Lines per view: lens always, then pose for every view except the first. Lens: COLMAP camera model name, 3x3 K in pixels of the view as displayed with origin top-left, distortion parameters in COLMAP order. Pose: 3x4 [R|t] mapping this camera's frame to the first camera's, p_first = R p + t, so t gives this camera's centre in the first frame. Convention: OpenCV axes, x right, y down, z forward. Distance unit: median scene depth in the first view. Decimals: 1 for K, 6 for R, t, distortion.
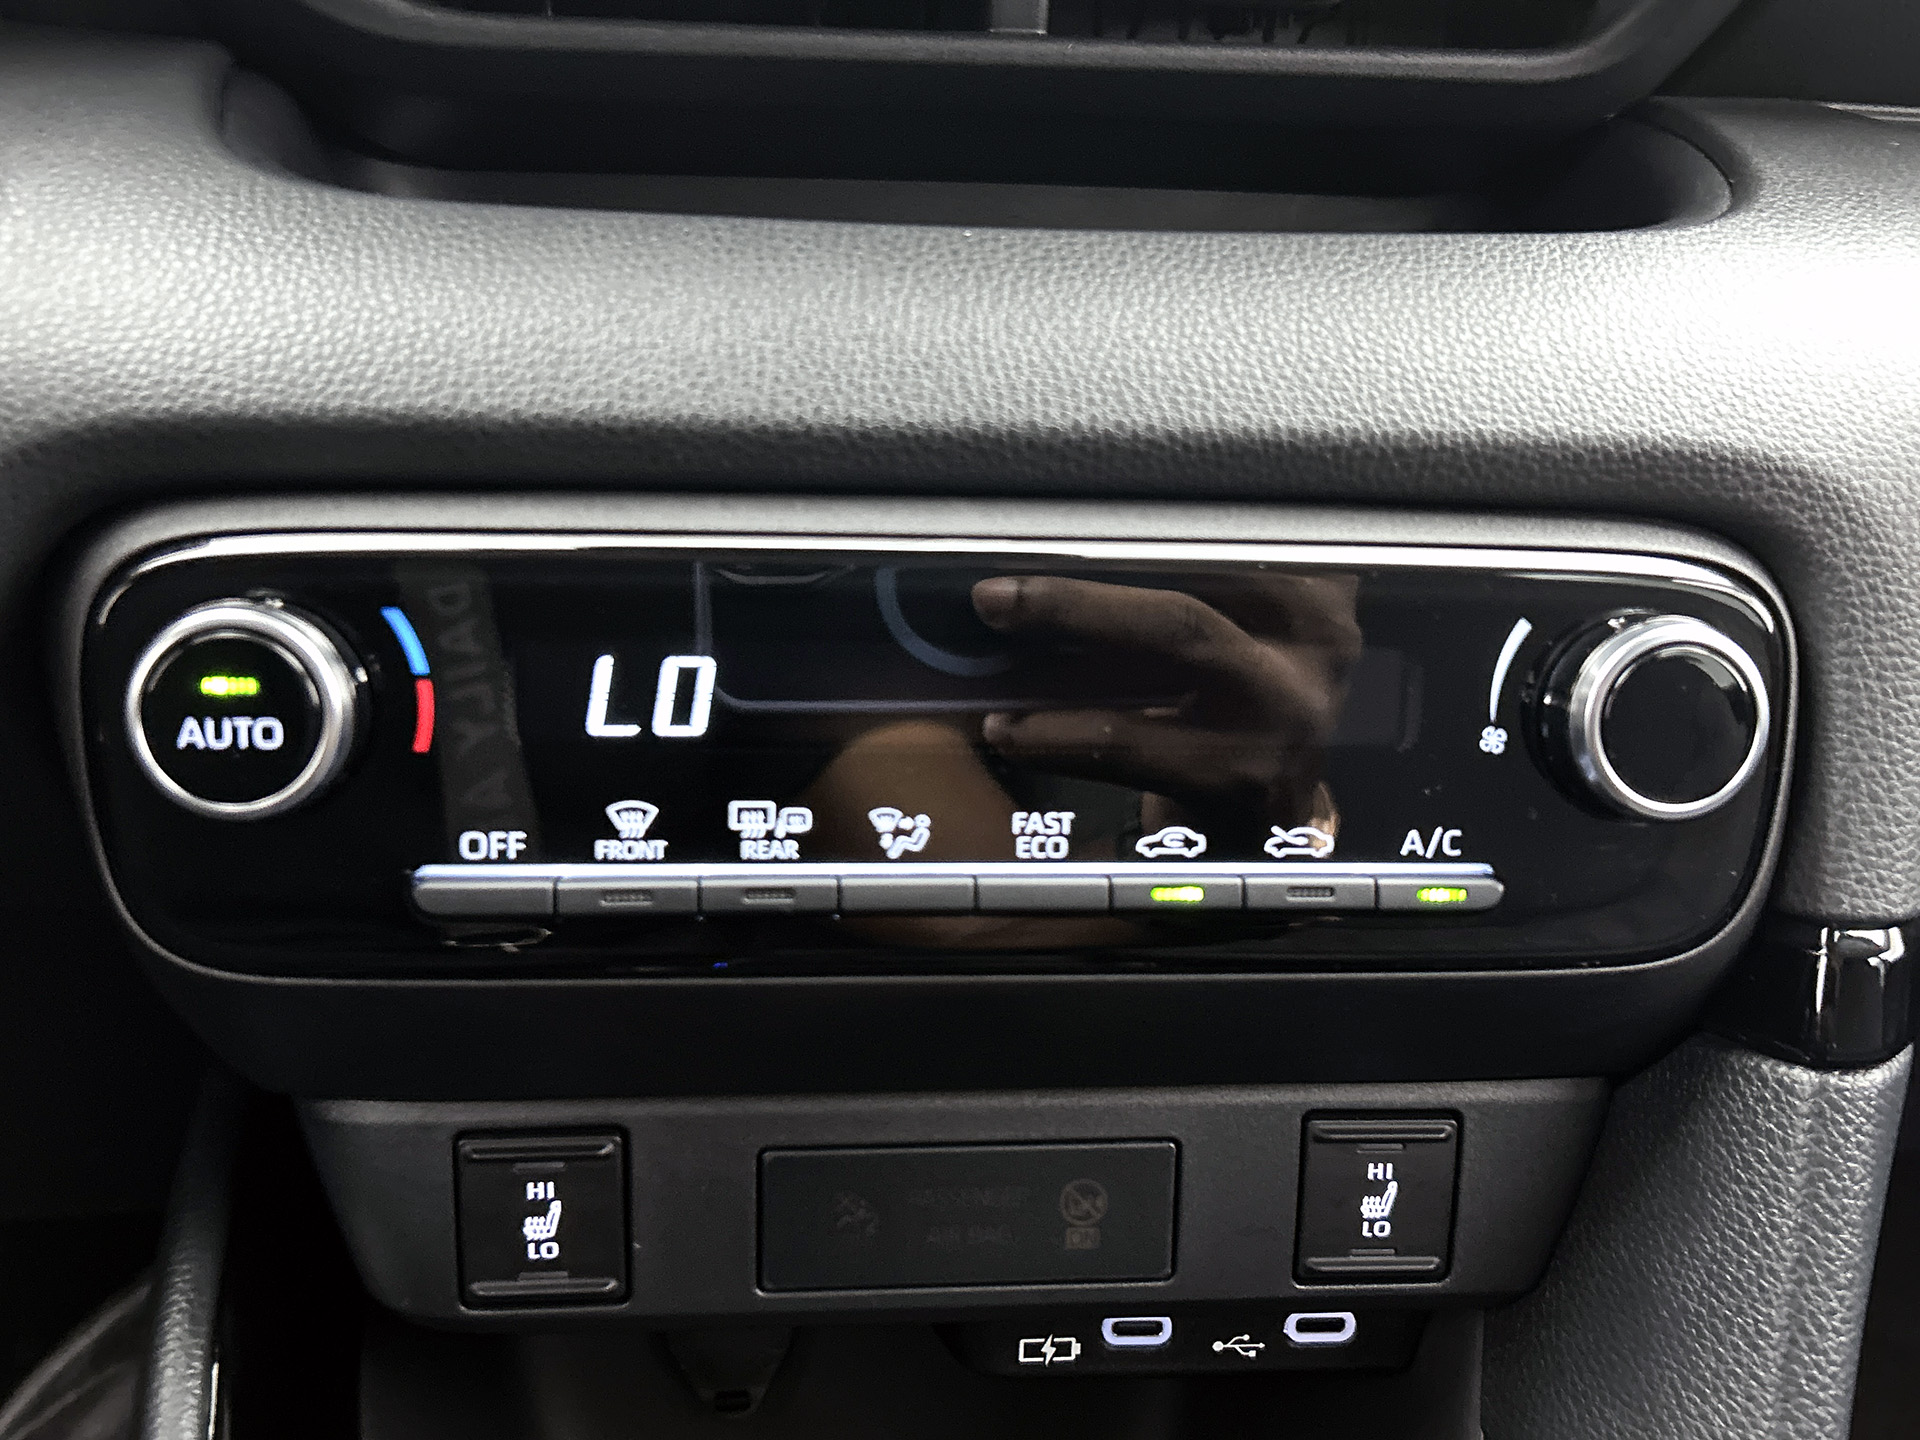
lens RADIAL K [[1828.4, 0, 960.0], [0, 1828.4, 720.0], [0, 0, 1]] dist [0.115002, -0.241636]
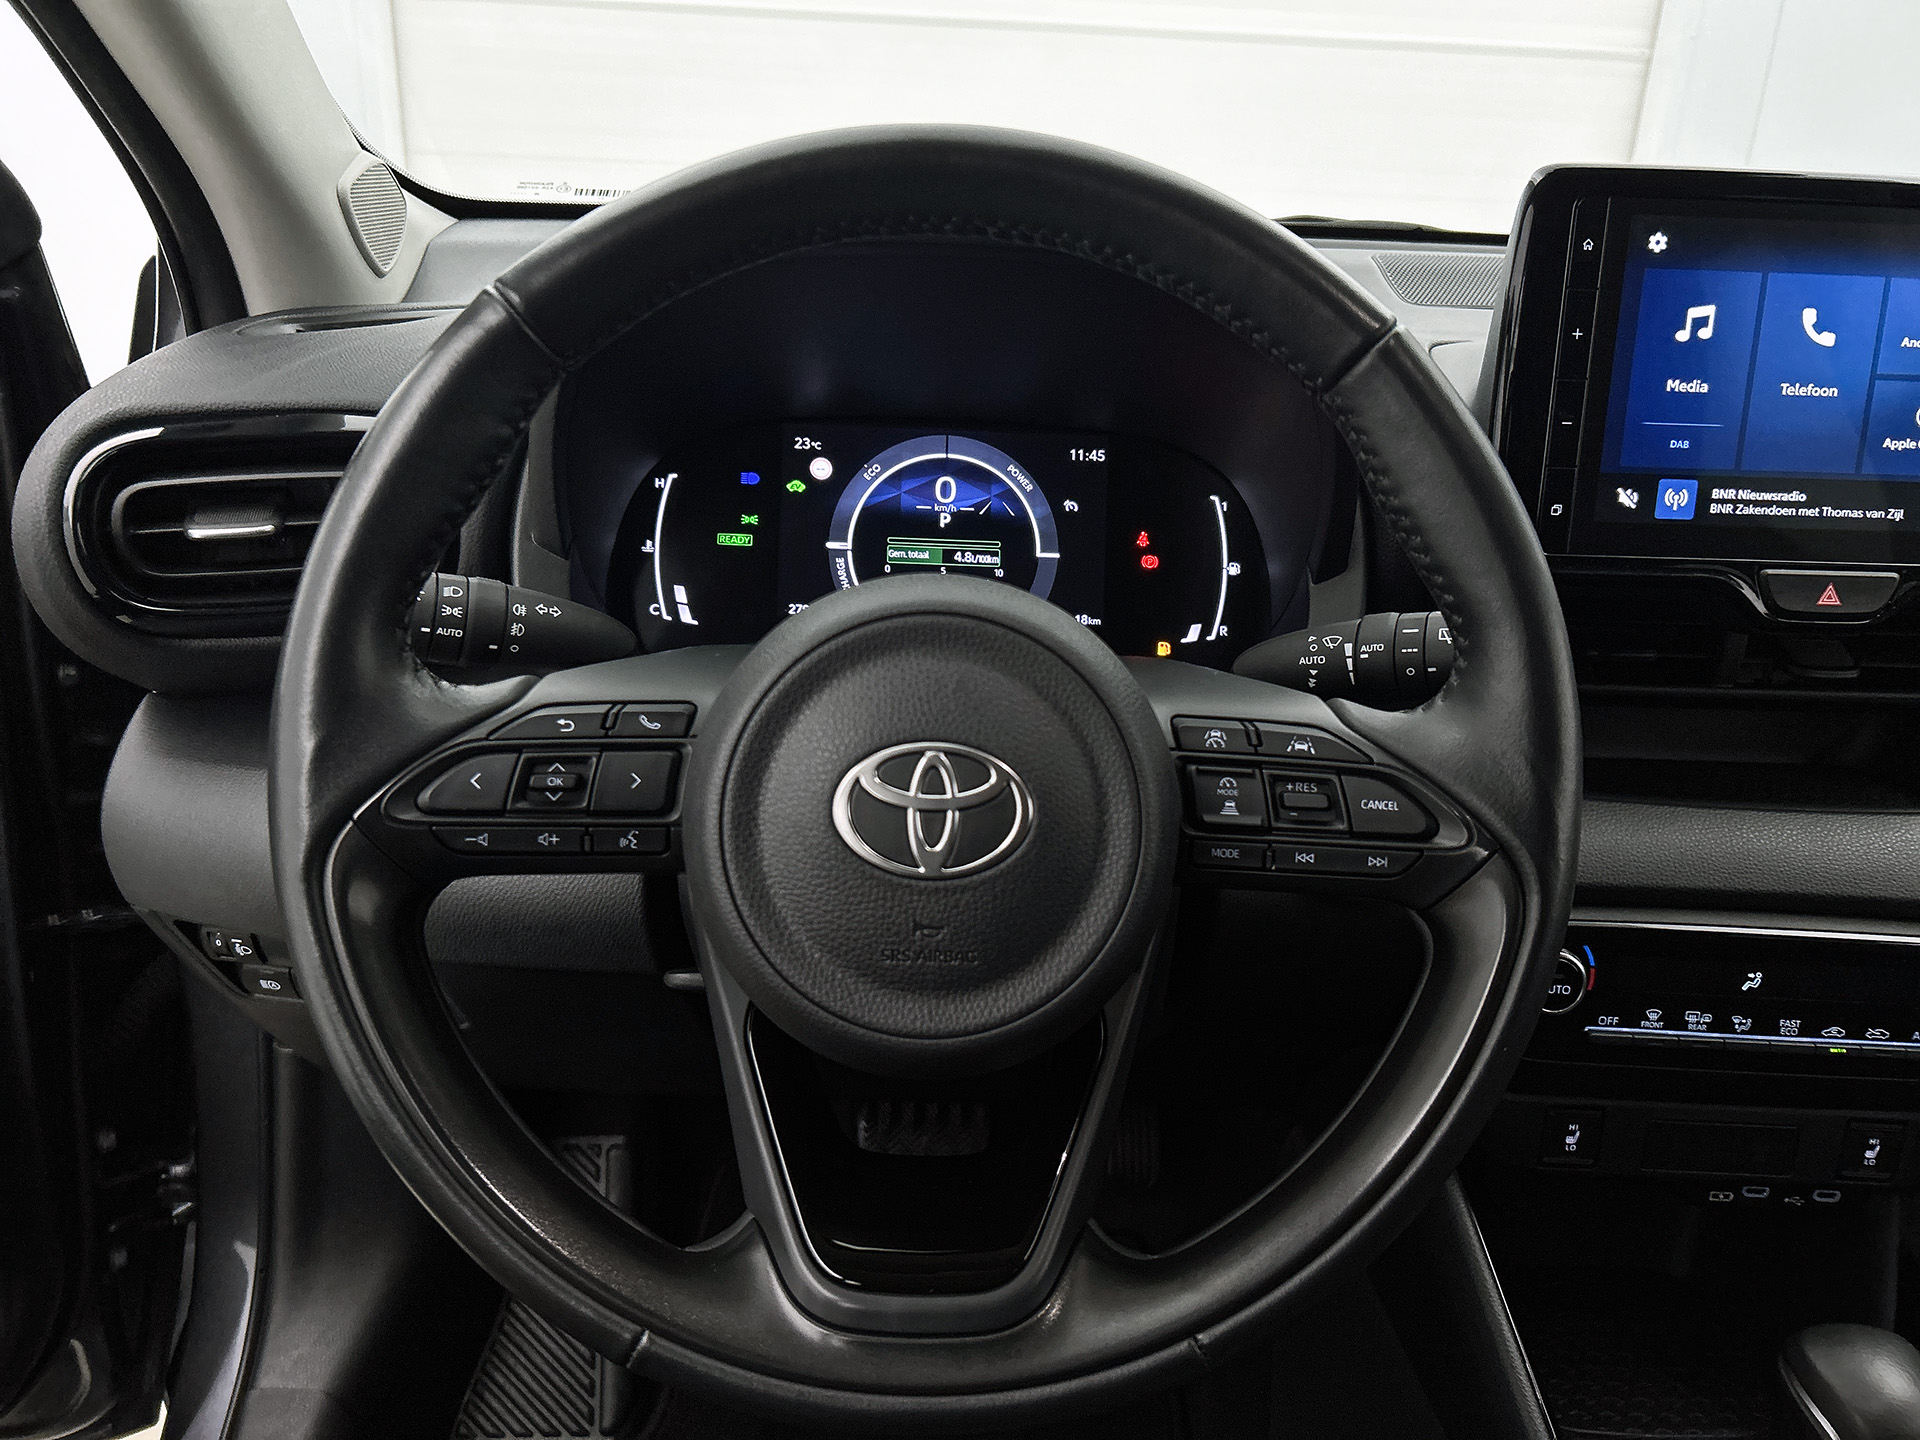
lens RADIAL K [[1497.9, 0, 964.9], [0, 1497.9, 714.3], [0, 0, 1]] dist [0.102611, -0.144530]
pose [[0.994587, 0.047192, -0.092570, -1.054400], [-0.044948, 0.998646, 0.026176, -0.437687], [0.093680, -0.021873, 0.995362, -1.541578]]
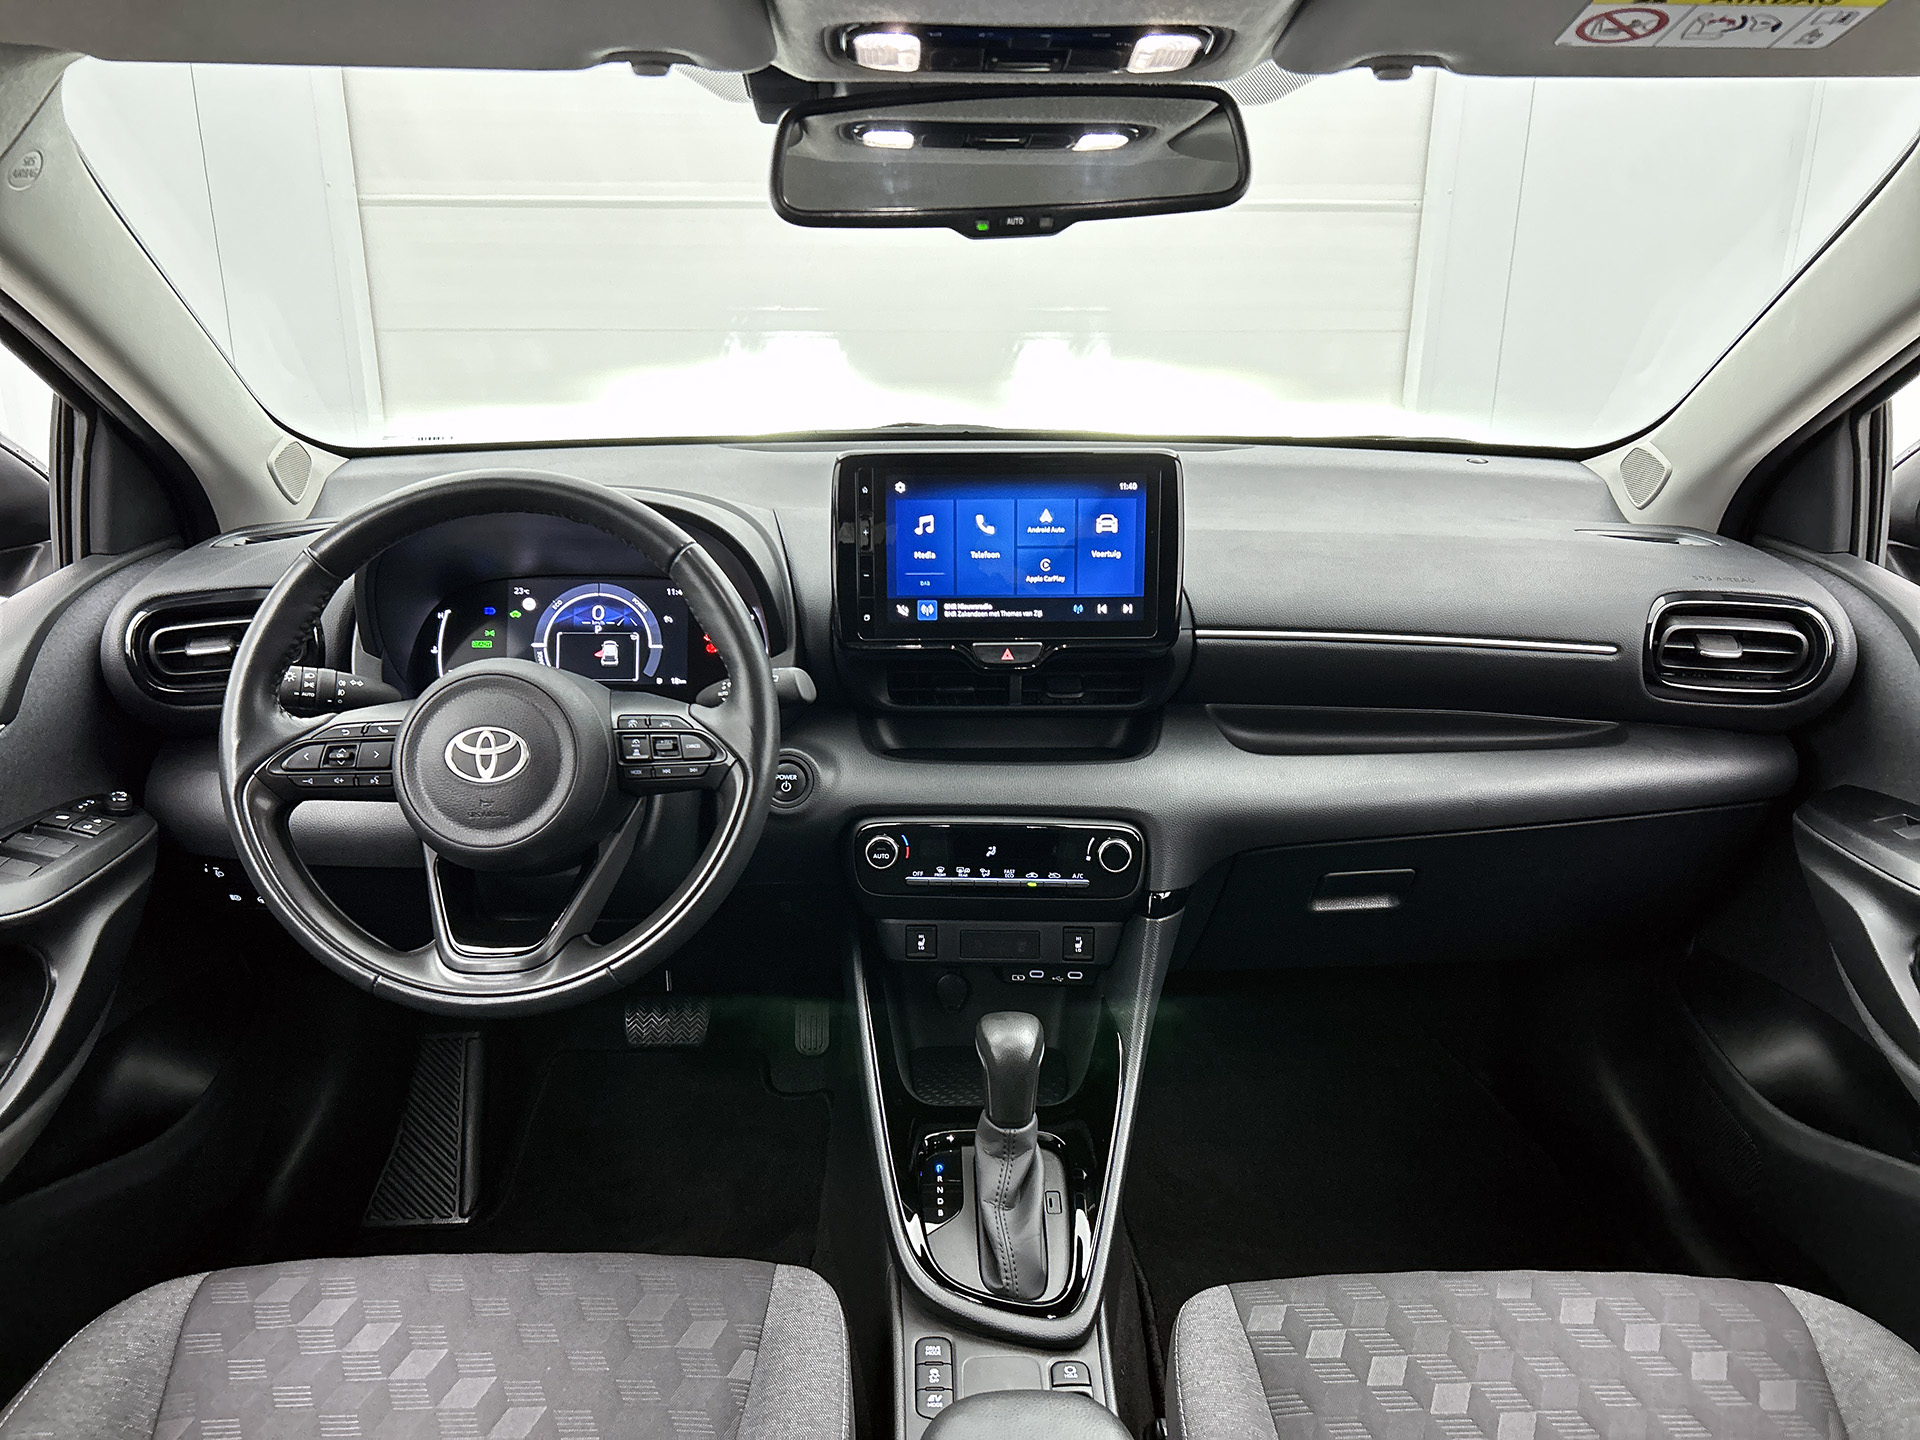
lens RADIAL K [[1477.3, 0, 960.0], [0, 1477.3, 720.0], [0, 0, 1]] dist [0.099026, -0.153443]
pose [[0.994470, 0.006377, -0.104828, 0.370765], [-0.009044, 0.999647, -0.024994, -0.300558], [0.104632, 0.025804, 0.994176, -3.634965]]
